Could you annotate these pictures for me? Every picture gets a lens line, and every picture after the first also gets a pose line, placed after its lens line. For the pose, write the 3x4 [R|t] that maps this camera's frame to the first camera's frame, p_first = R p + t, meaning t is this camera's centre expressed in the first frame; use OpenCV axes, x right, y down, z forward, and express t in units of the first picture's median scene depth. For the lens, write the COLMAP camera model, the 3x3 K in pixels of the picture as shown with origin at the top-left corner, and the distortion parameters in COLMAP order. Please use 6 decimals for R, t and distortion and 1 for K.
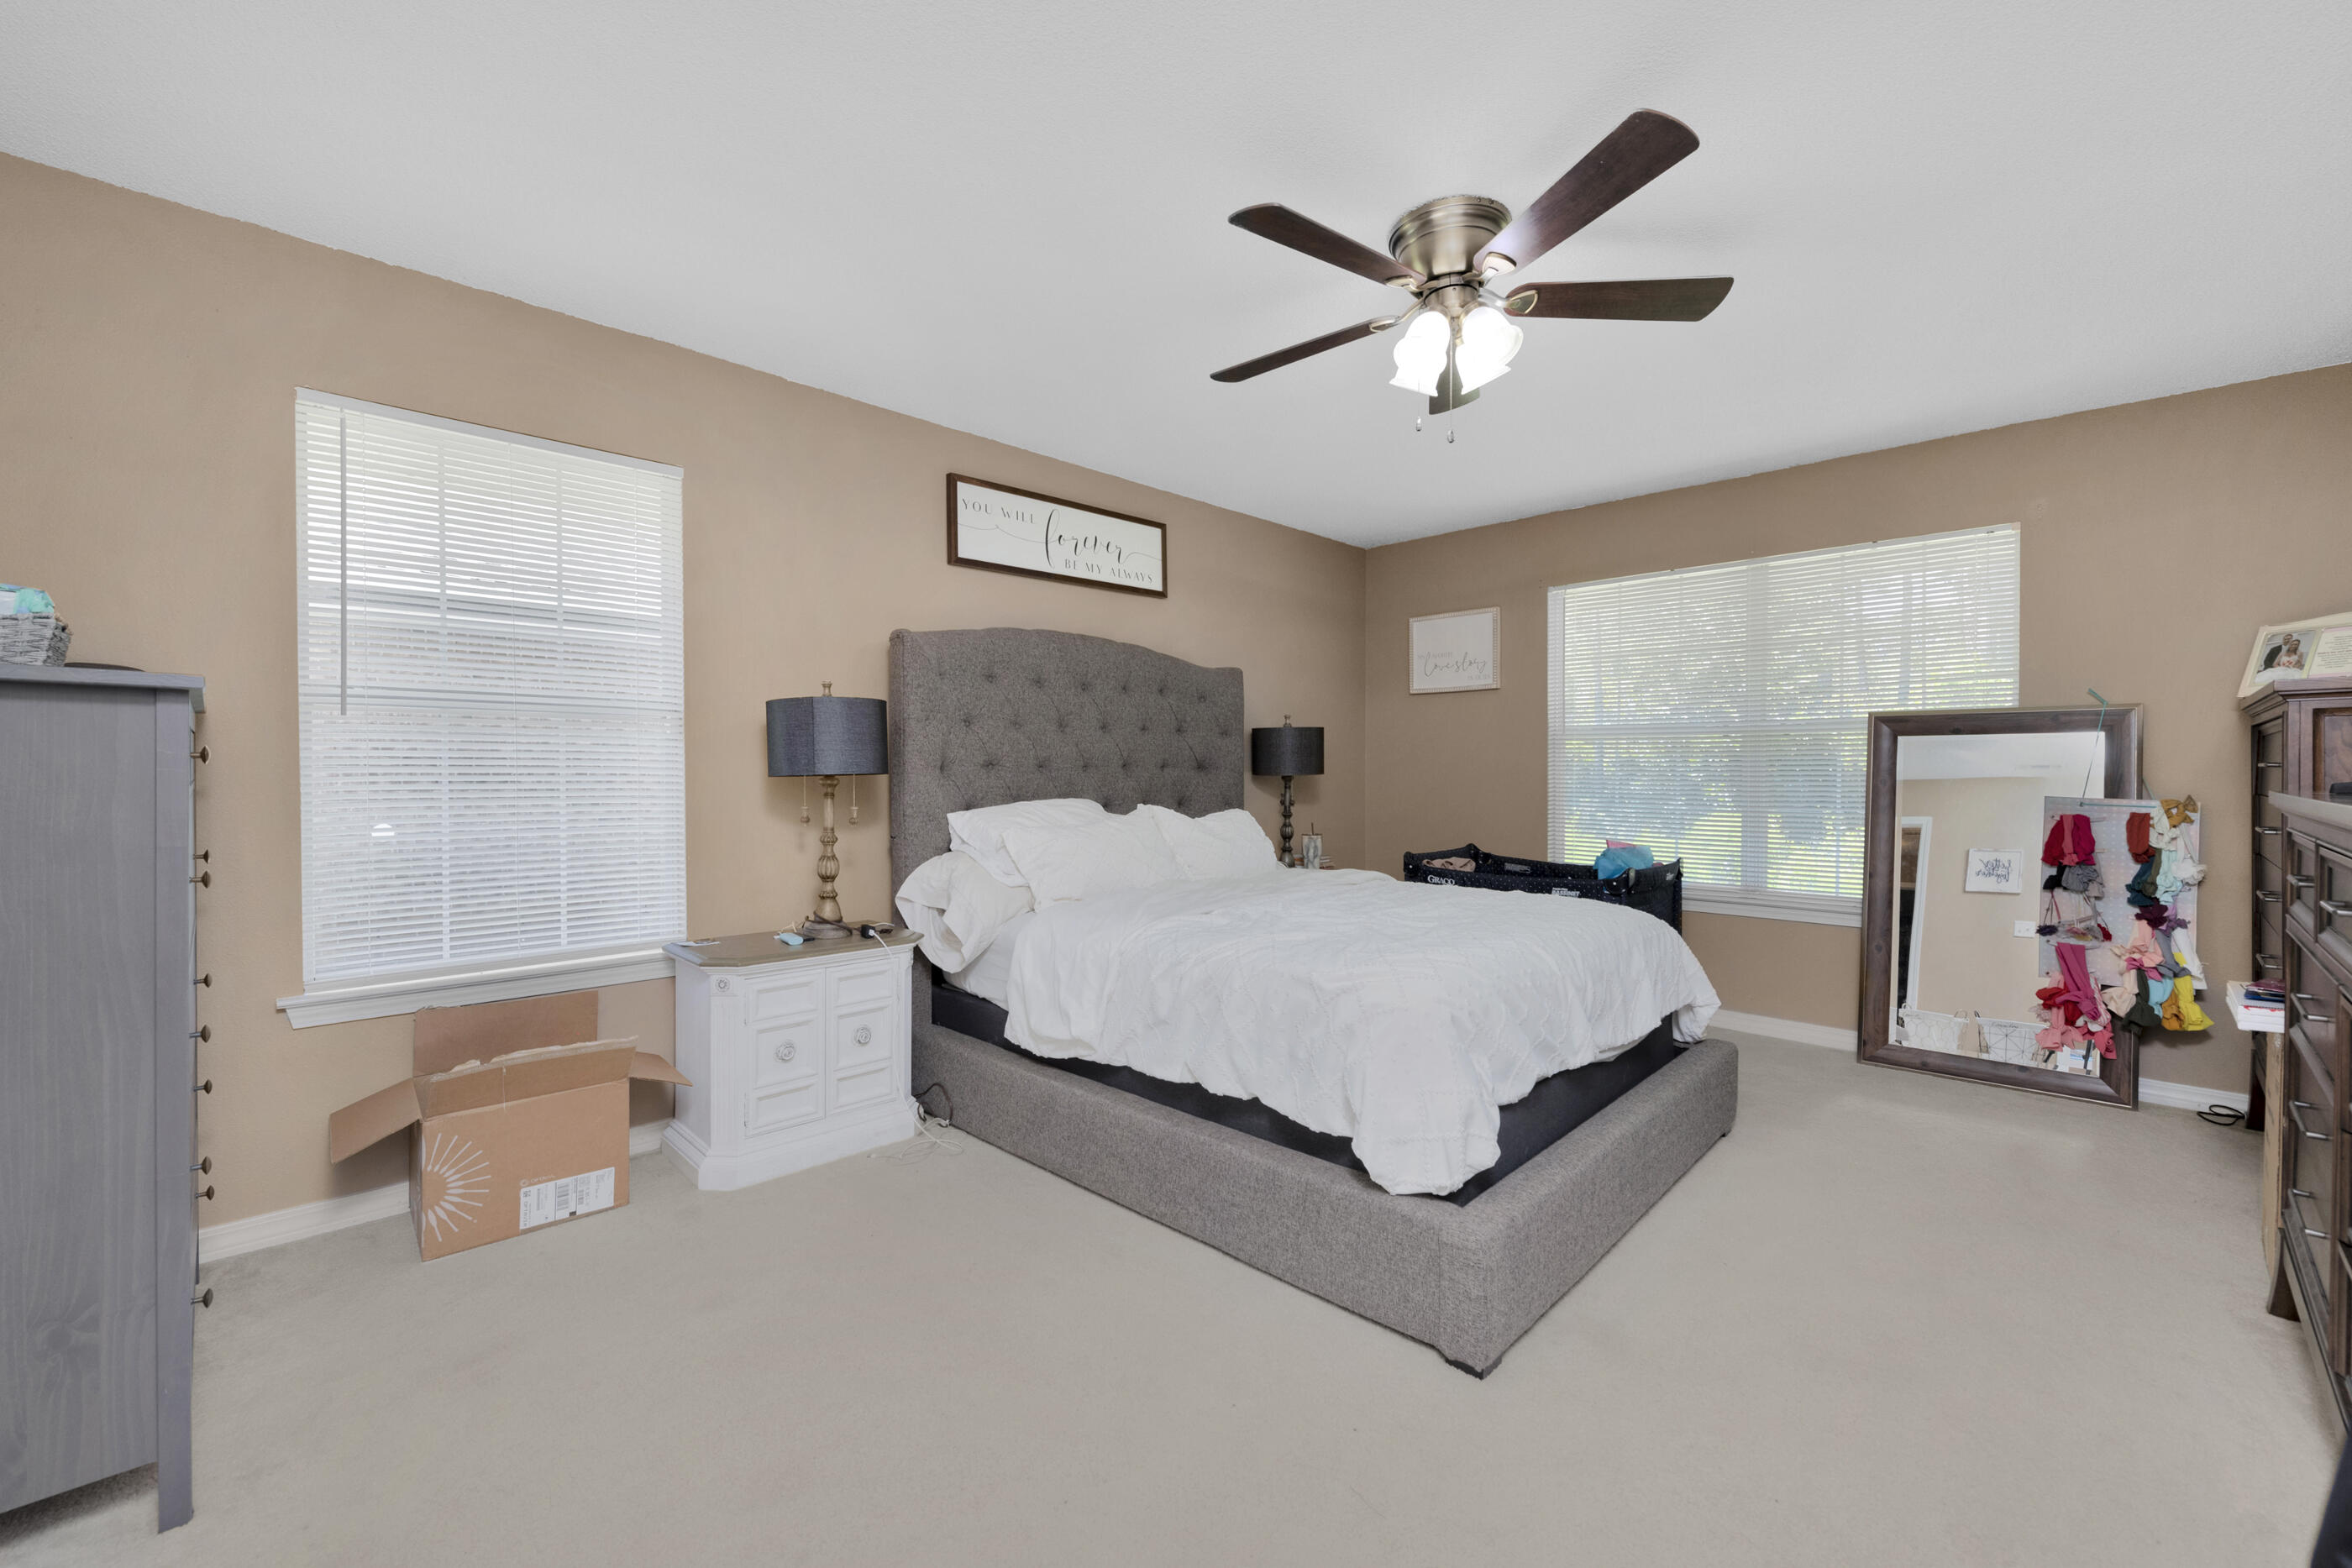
lens RADIAL K [[957.0, 0, 1170.0], [0, 957.0, 772.0], [0, 0, 1]] dist [-0.000334, 0.000006]
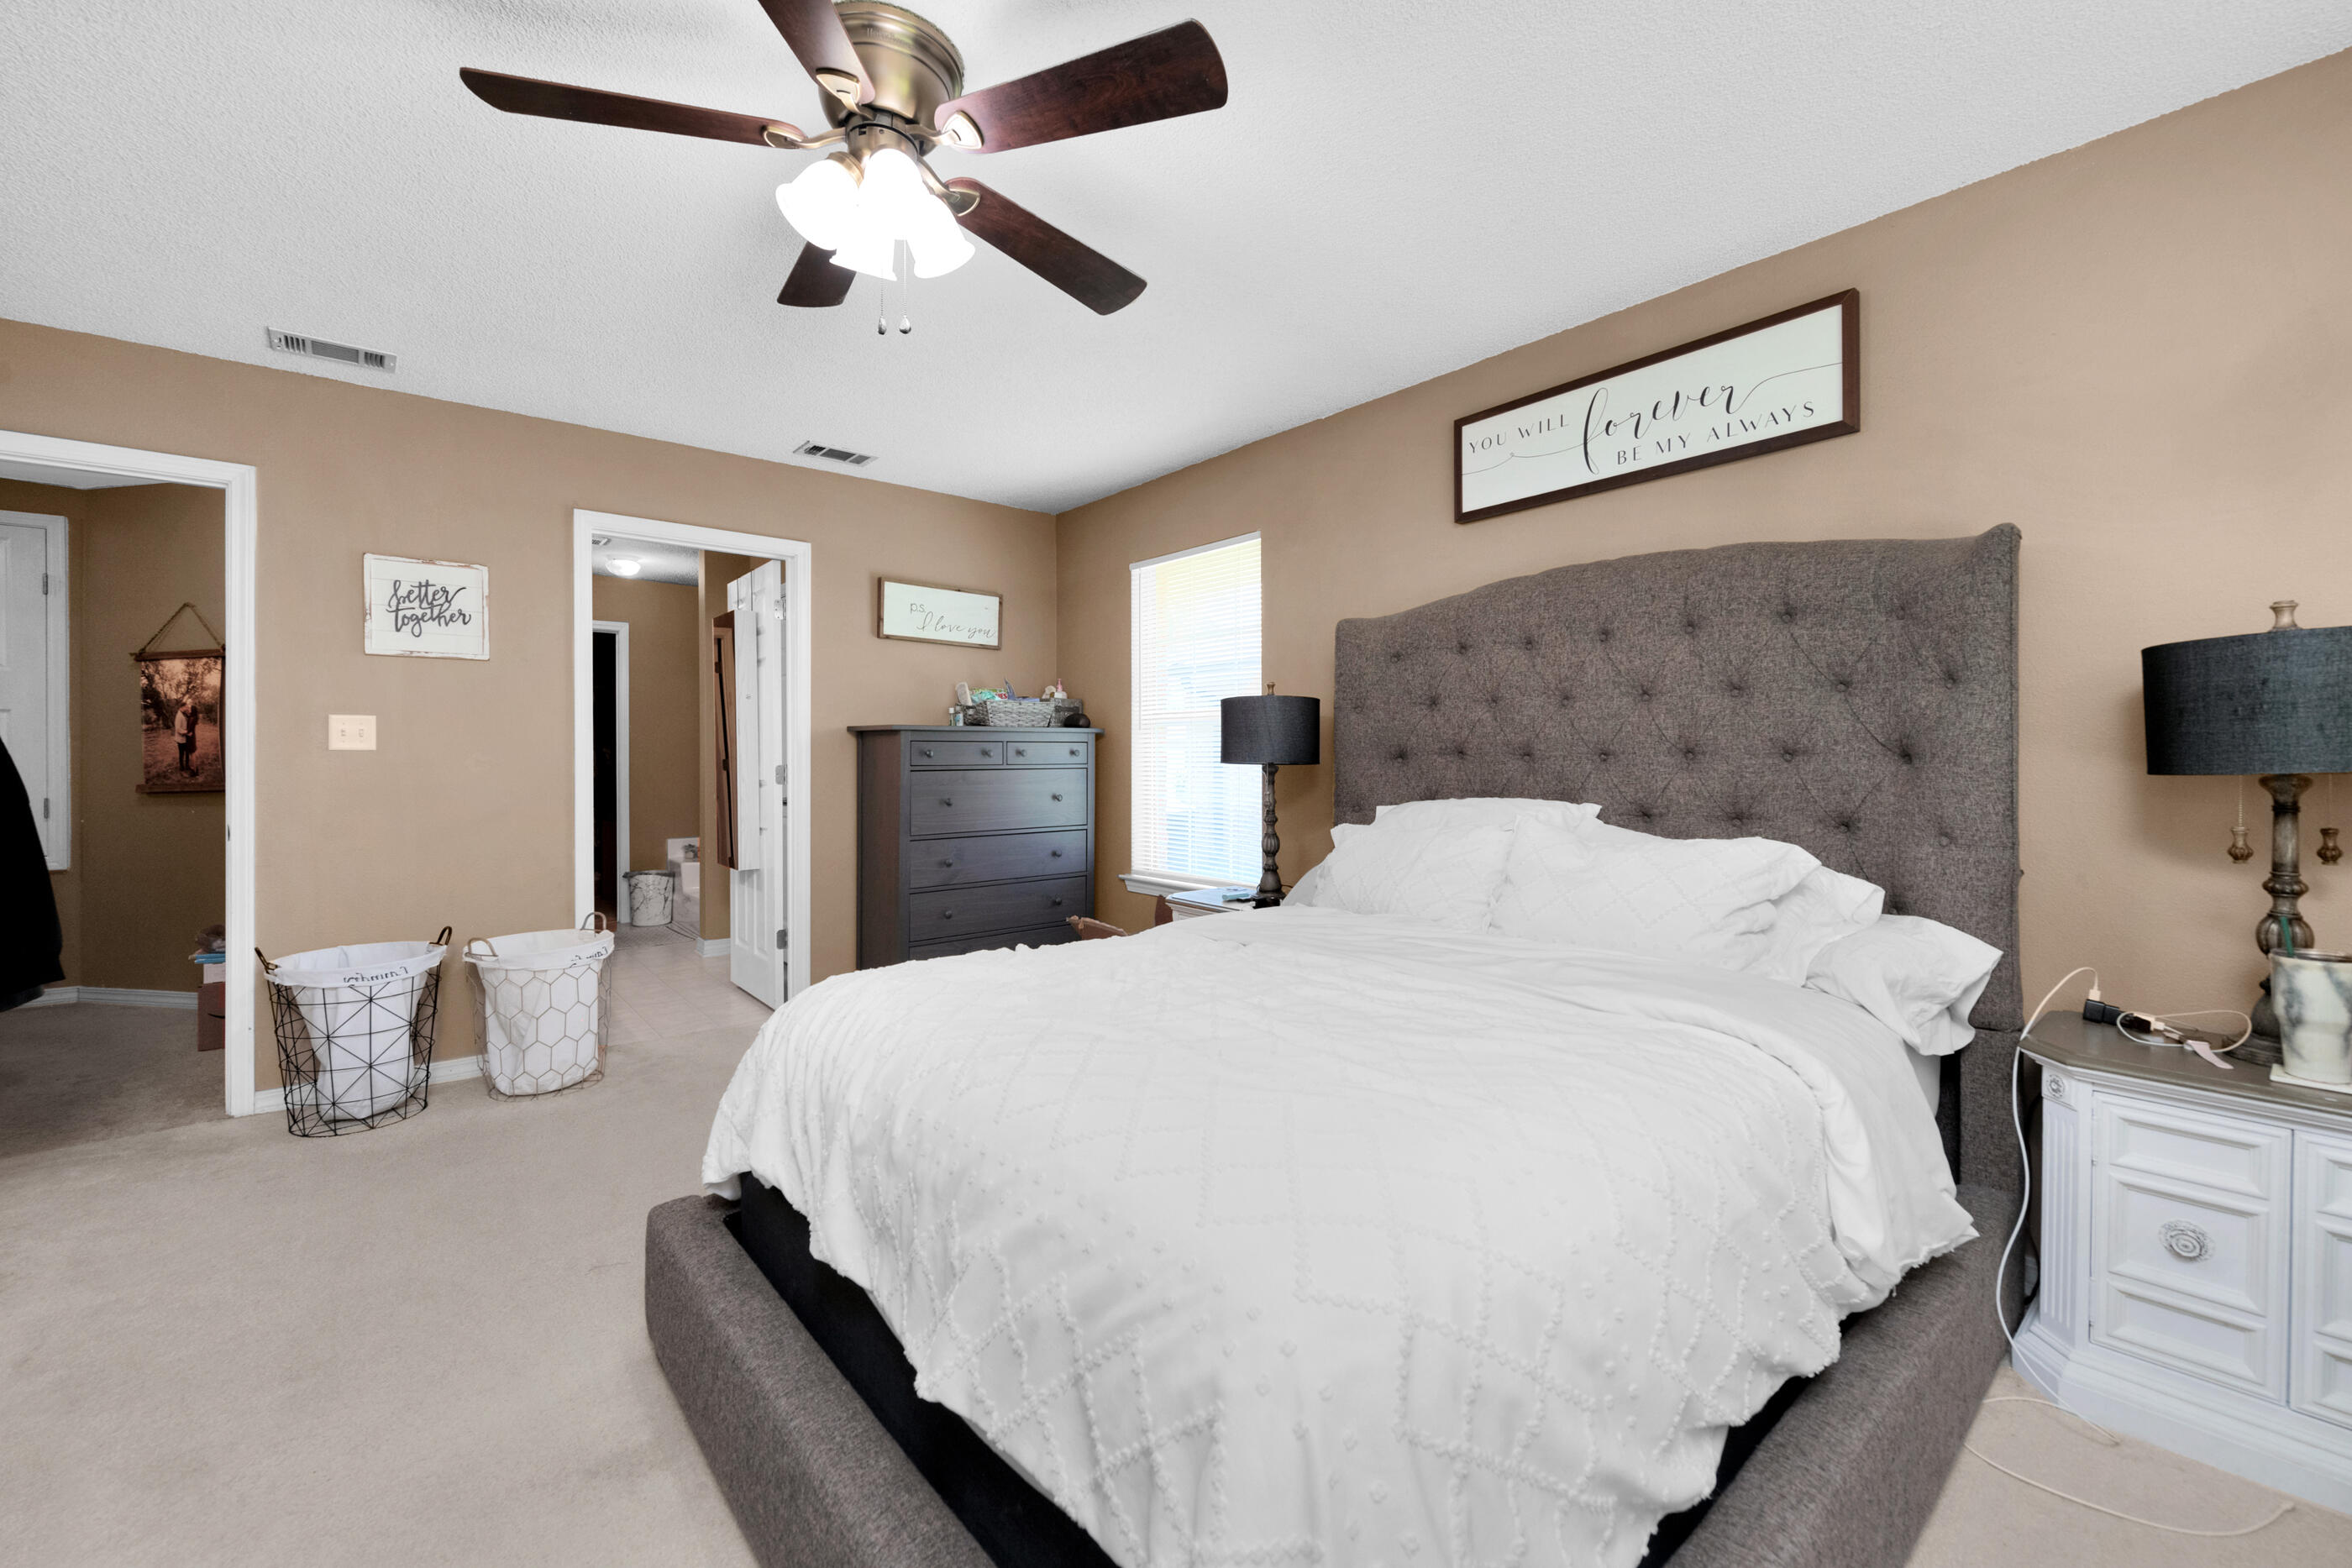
lens RADIAL K [[957.0, 0, 1170.0], [0, 957.0, 772.0], [0, 0, 1]] dist [-0.000334, 0.000006]
pose [[-0.089311, 0.011392, -0.995939, 0.608489], [0.003755, 0.999931, 0.011101, -0.000332], [0.995997, -0.002748, -0.089348, 0.735892]]
